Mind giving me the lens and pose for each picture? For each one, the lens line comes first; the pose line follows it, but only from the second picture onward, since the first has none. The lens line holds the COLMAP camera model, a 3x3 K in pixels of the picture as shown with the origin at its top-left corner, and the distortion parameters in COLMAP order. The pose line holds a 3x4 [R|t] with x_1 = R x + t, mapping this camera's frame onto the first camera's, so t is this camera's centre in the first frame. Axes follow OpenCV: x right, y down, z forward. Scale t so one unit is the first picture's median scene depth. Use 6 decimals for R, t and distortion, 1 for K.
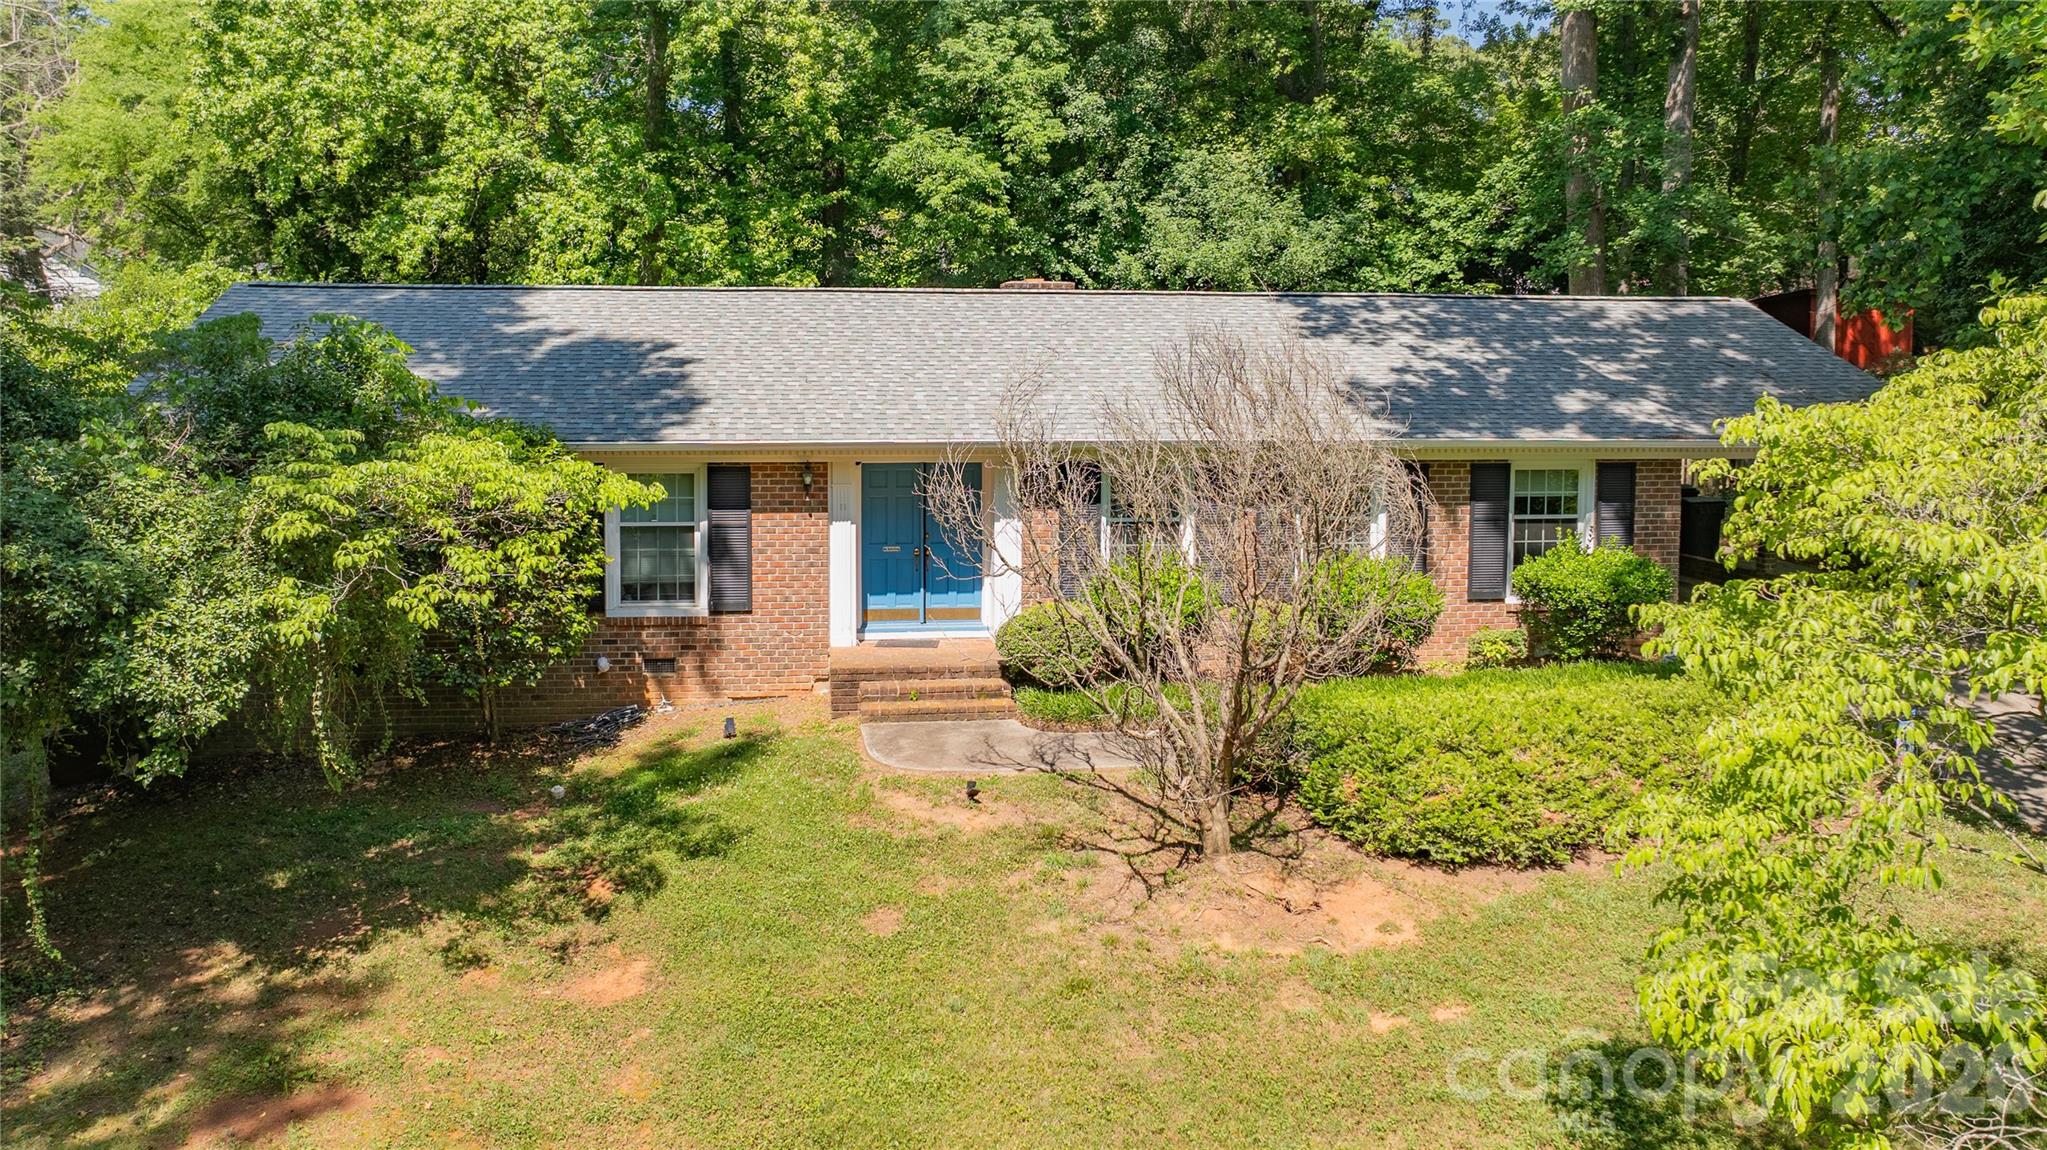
lens RADIAL K [[1481.0, 0, 973.8], [0, 1481.0, 457.8], [0, 0, 1]] dist [-0.023618, -0.001899]
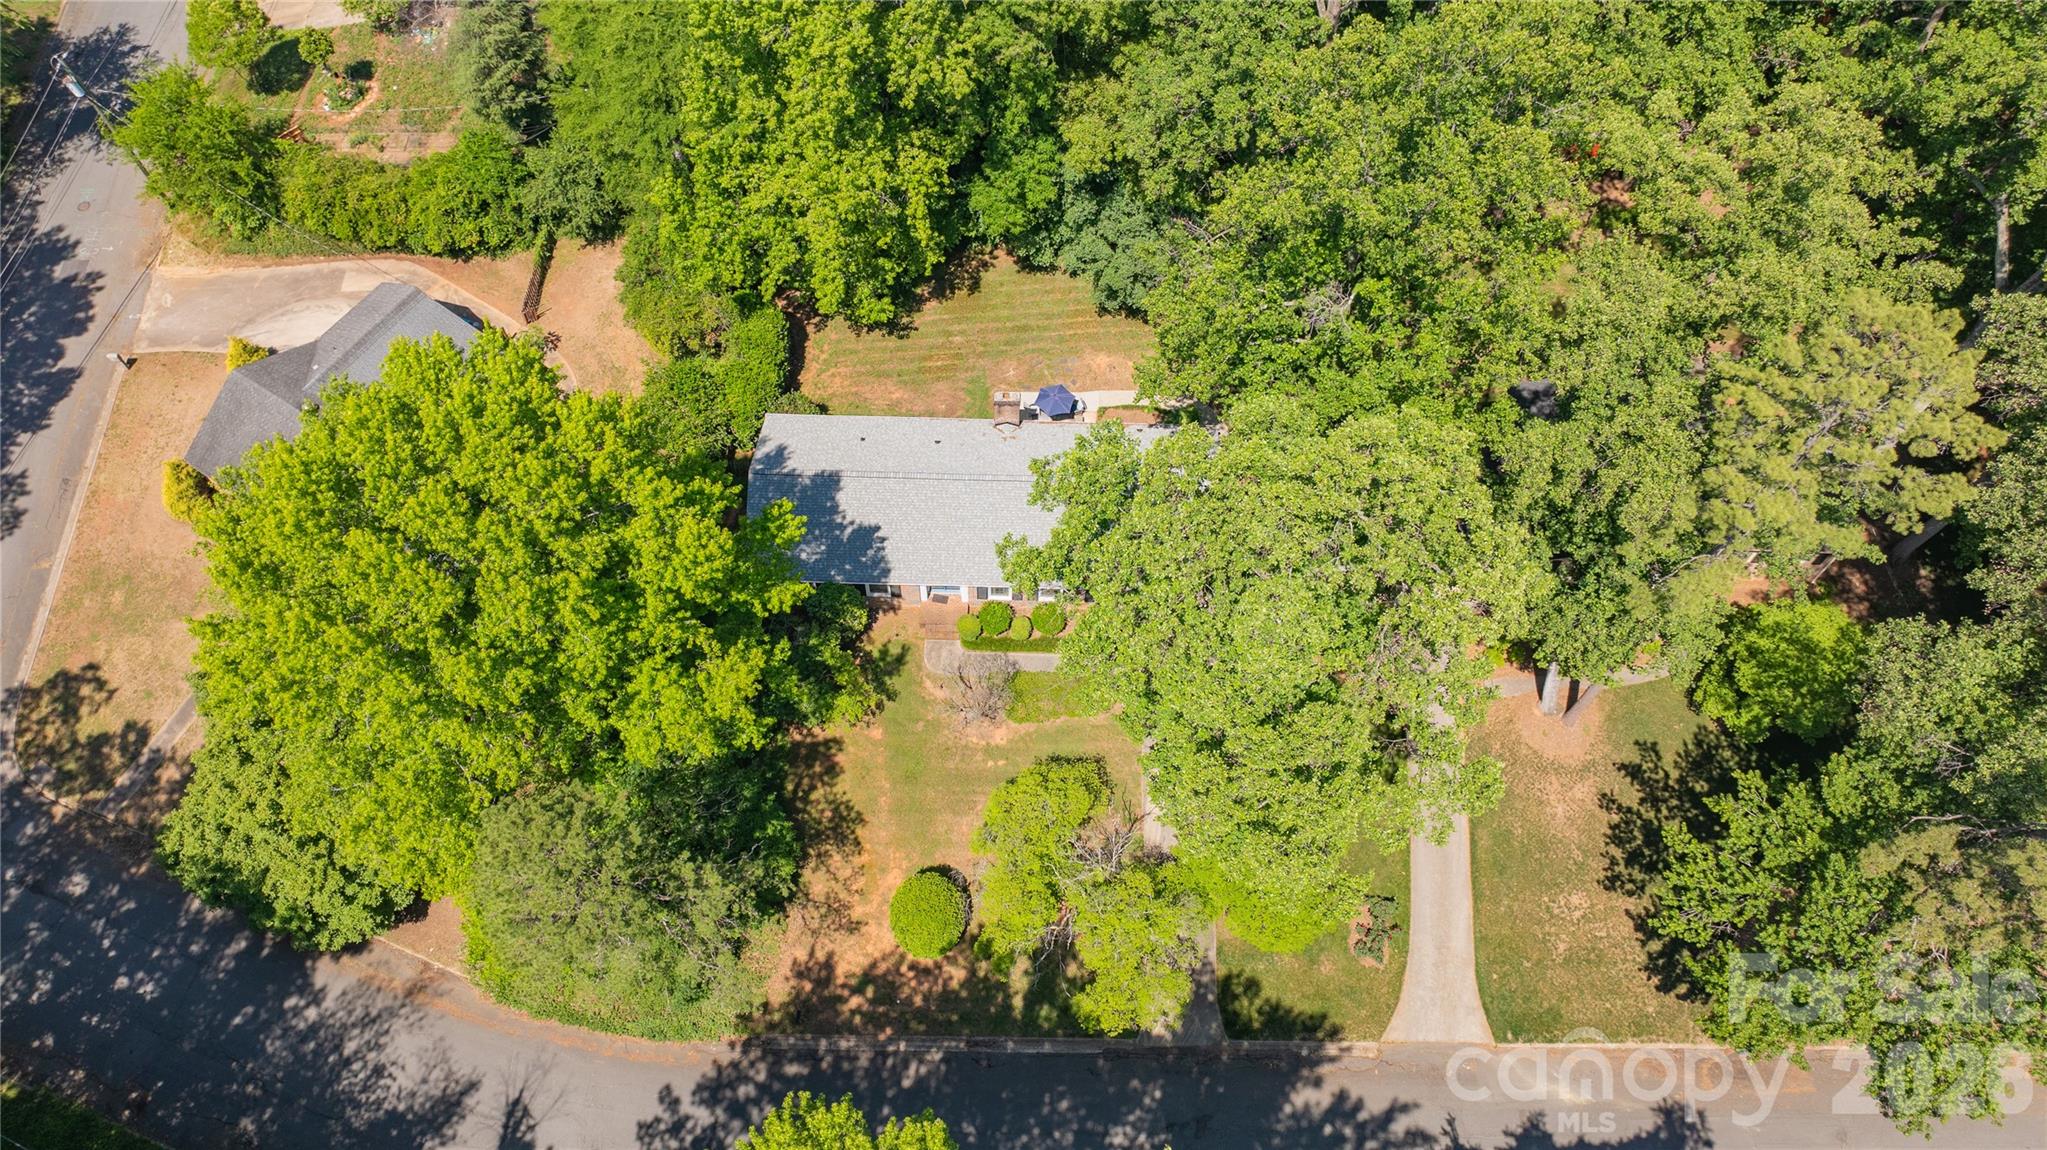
lens RADIAL K [[1470.1, 0, 1023.5], [0, 1470.1, 575.0], [0, 0, 1]] dist [-0.062101, 0.077852]
pose [[0.988918, 0.128522, -0.074318, 0.276279], [-0.009428, 0.553939, 0.832504, -1.916506], [0.148162, -0.822578, 0.549012, -0.655172]]
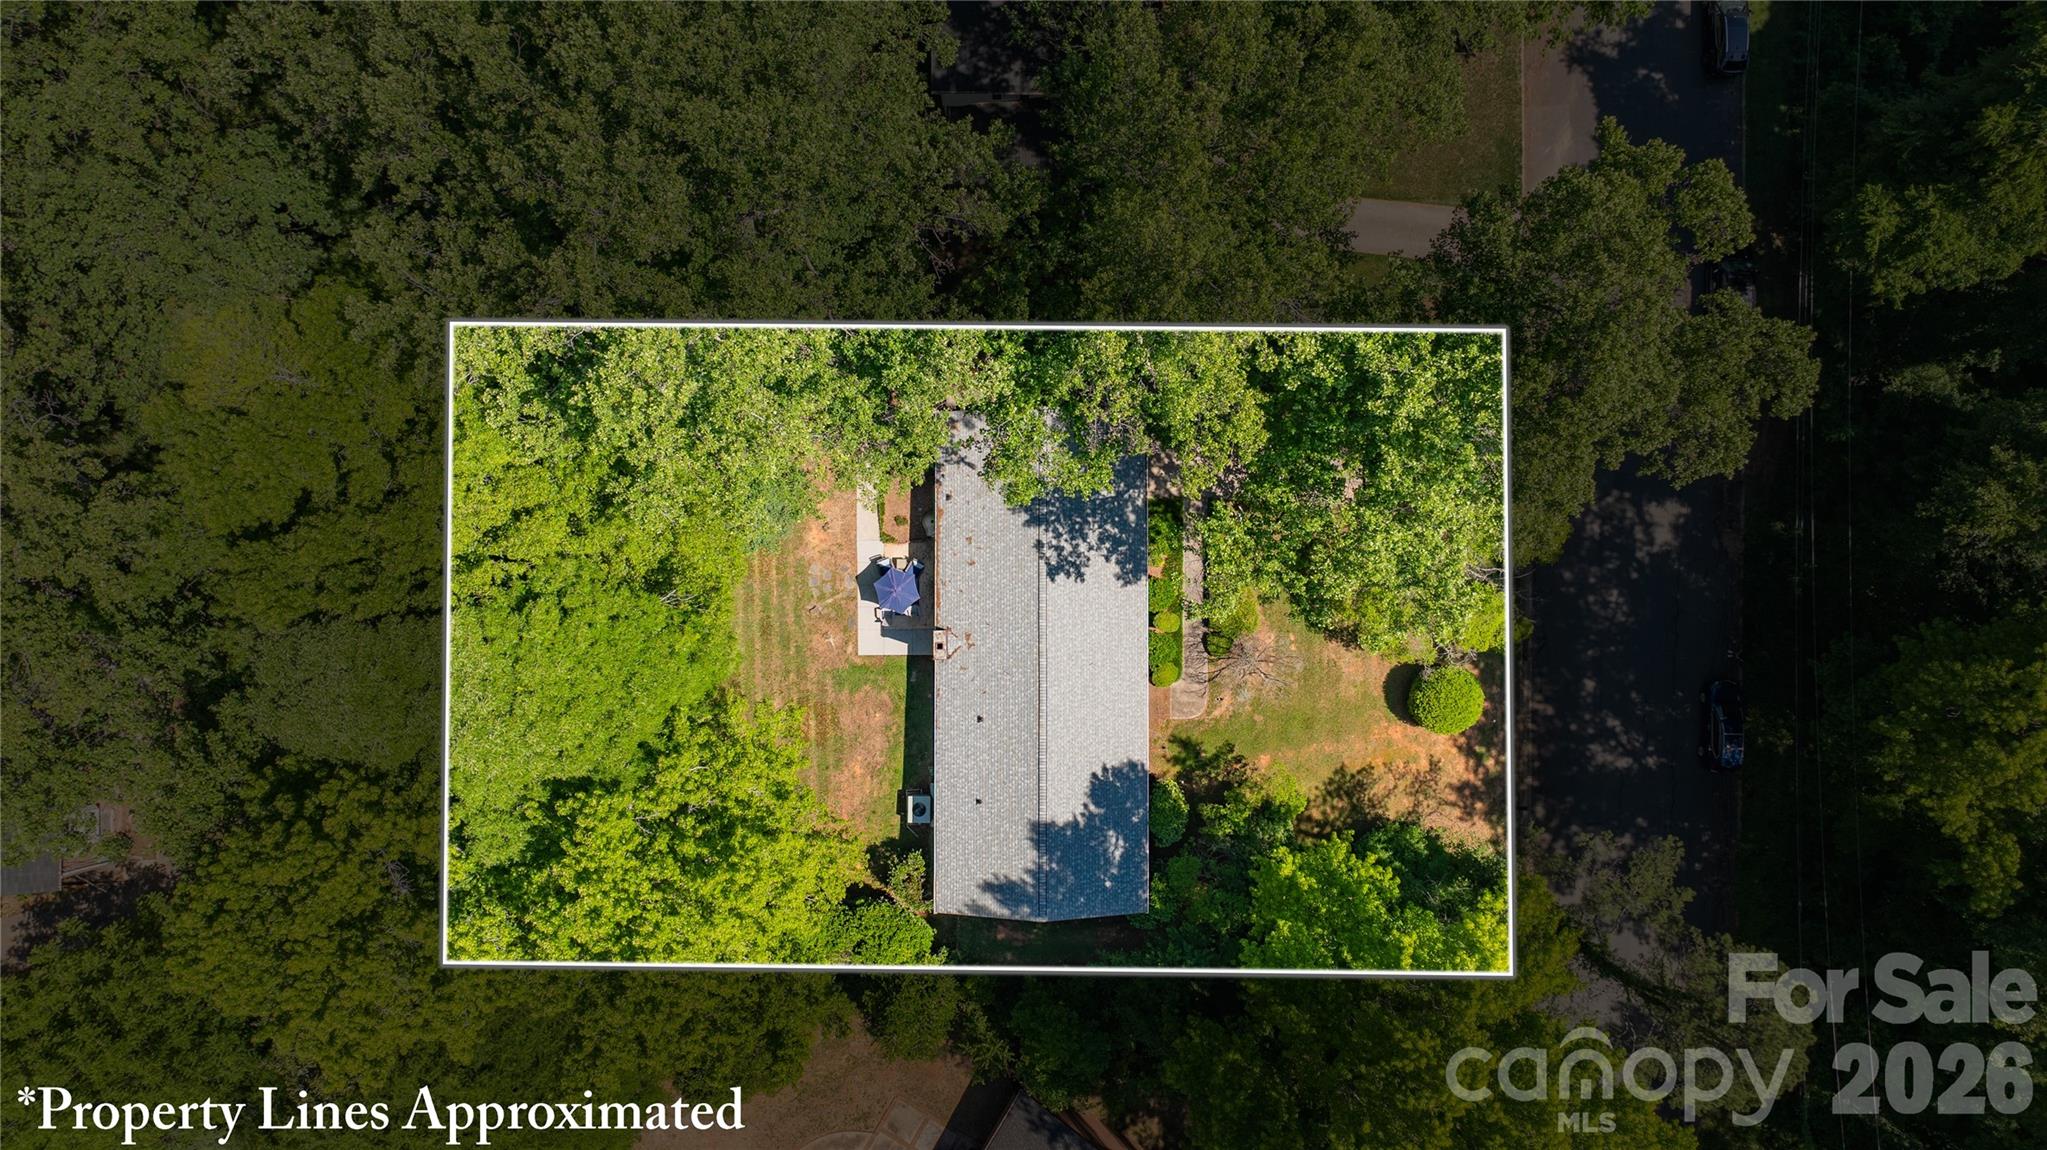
lens RADIAL K [[1470.1, 0, 1023.5], [0, 1470.1, 575.0], [0, 0, 1]] dist [-0.062101, 0.077852]
pose [[0.127568, -0.991694, 0.016410, 0.119477], [0.038527, 0.021487, 0.999026, -2.223892], [-0.991081, -0.126812, 0.040948, 0.681428]]
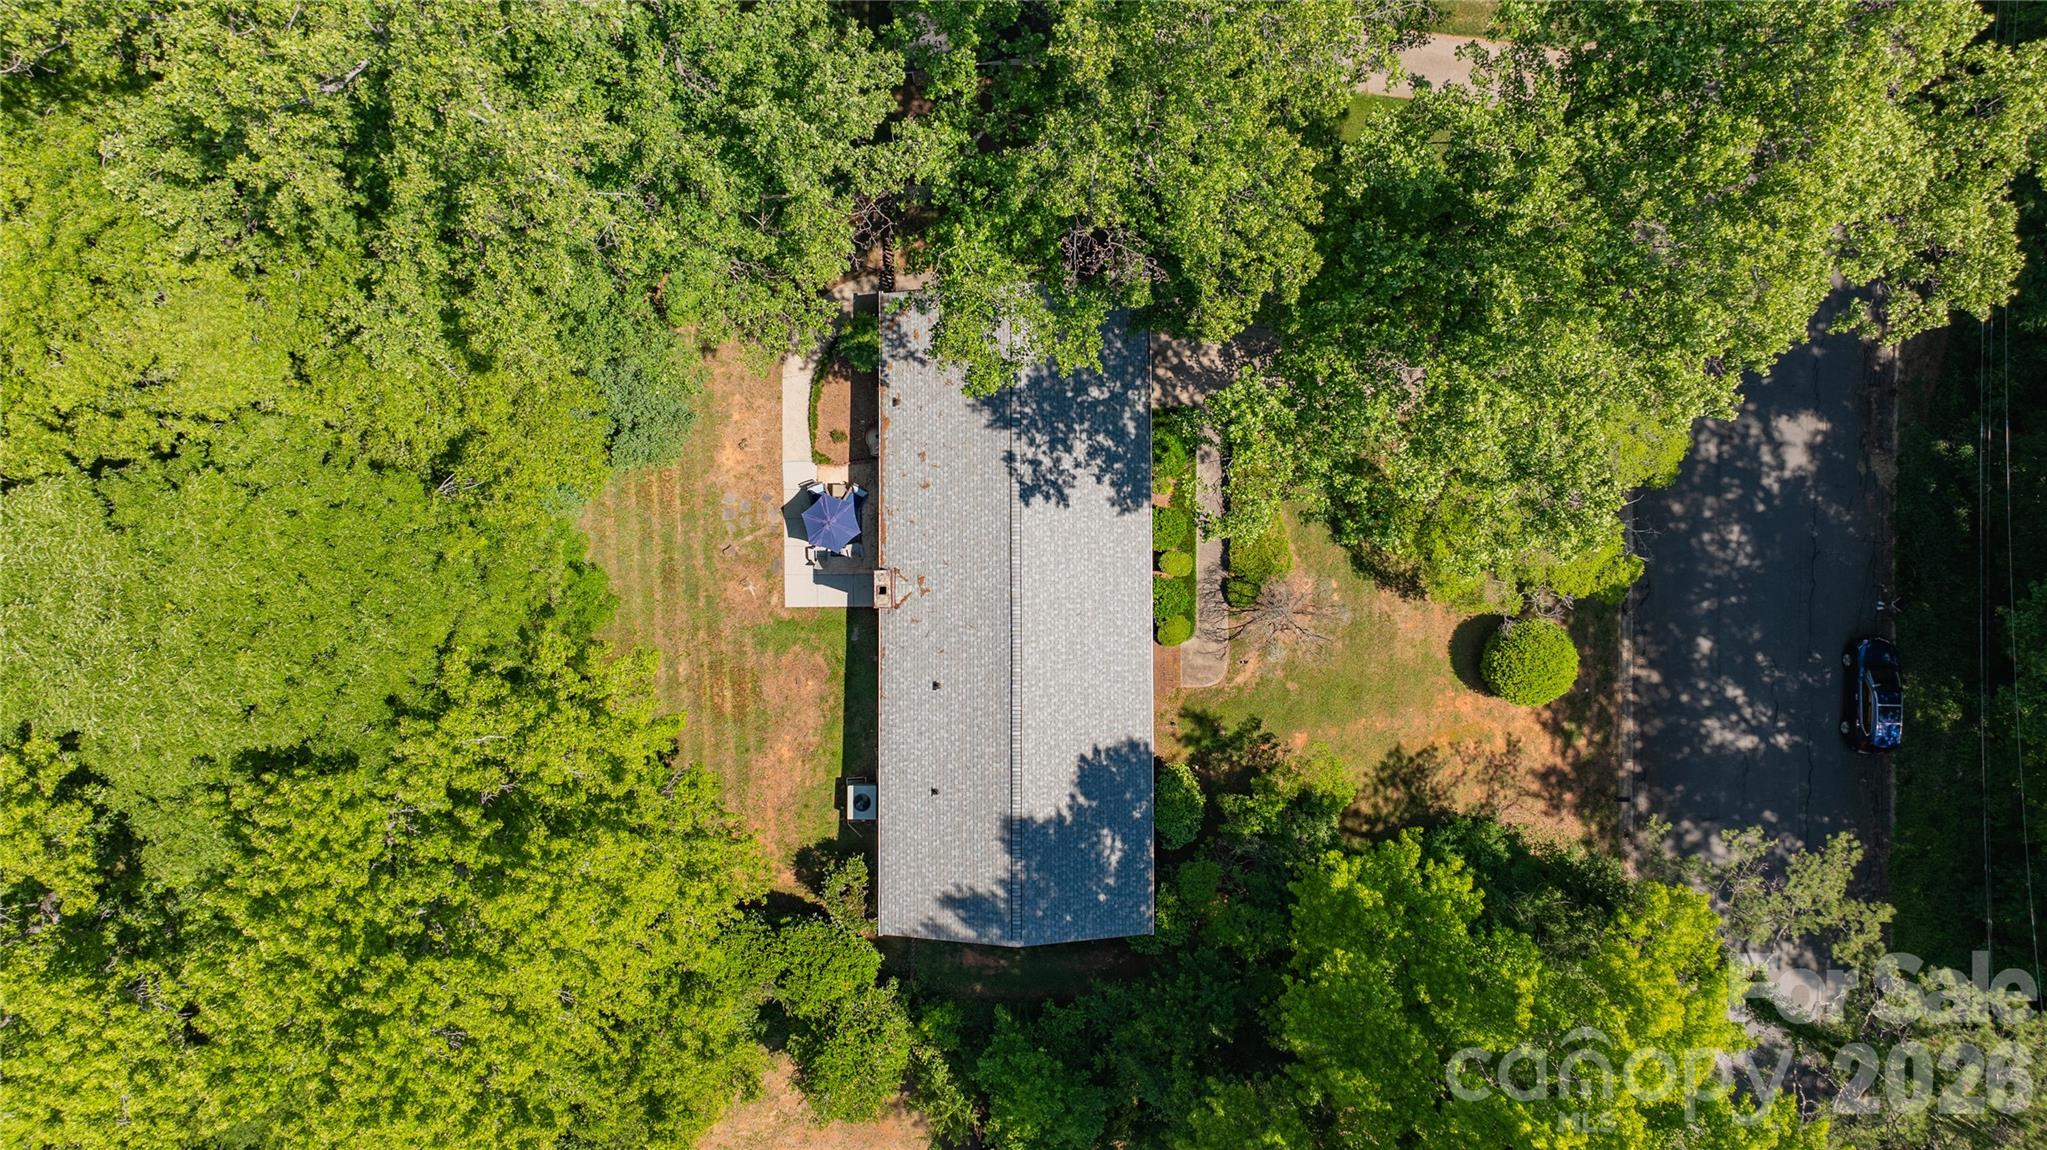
lens RADIAL K [[1452.4, 0, 1016.2], [0, 1452.4, 579.9], [0, 0, 1]] dist [-0.065208, 0.052792]
pose [[0.124113, -0.992167, 0.014154, 0.043180], [0.048919, 0.020365, 0.998595, -1.710256], [-0.991061, -0.123247, 0.051064, 0.645330]]
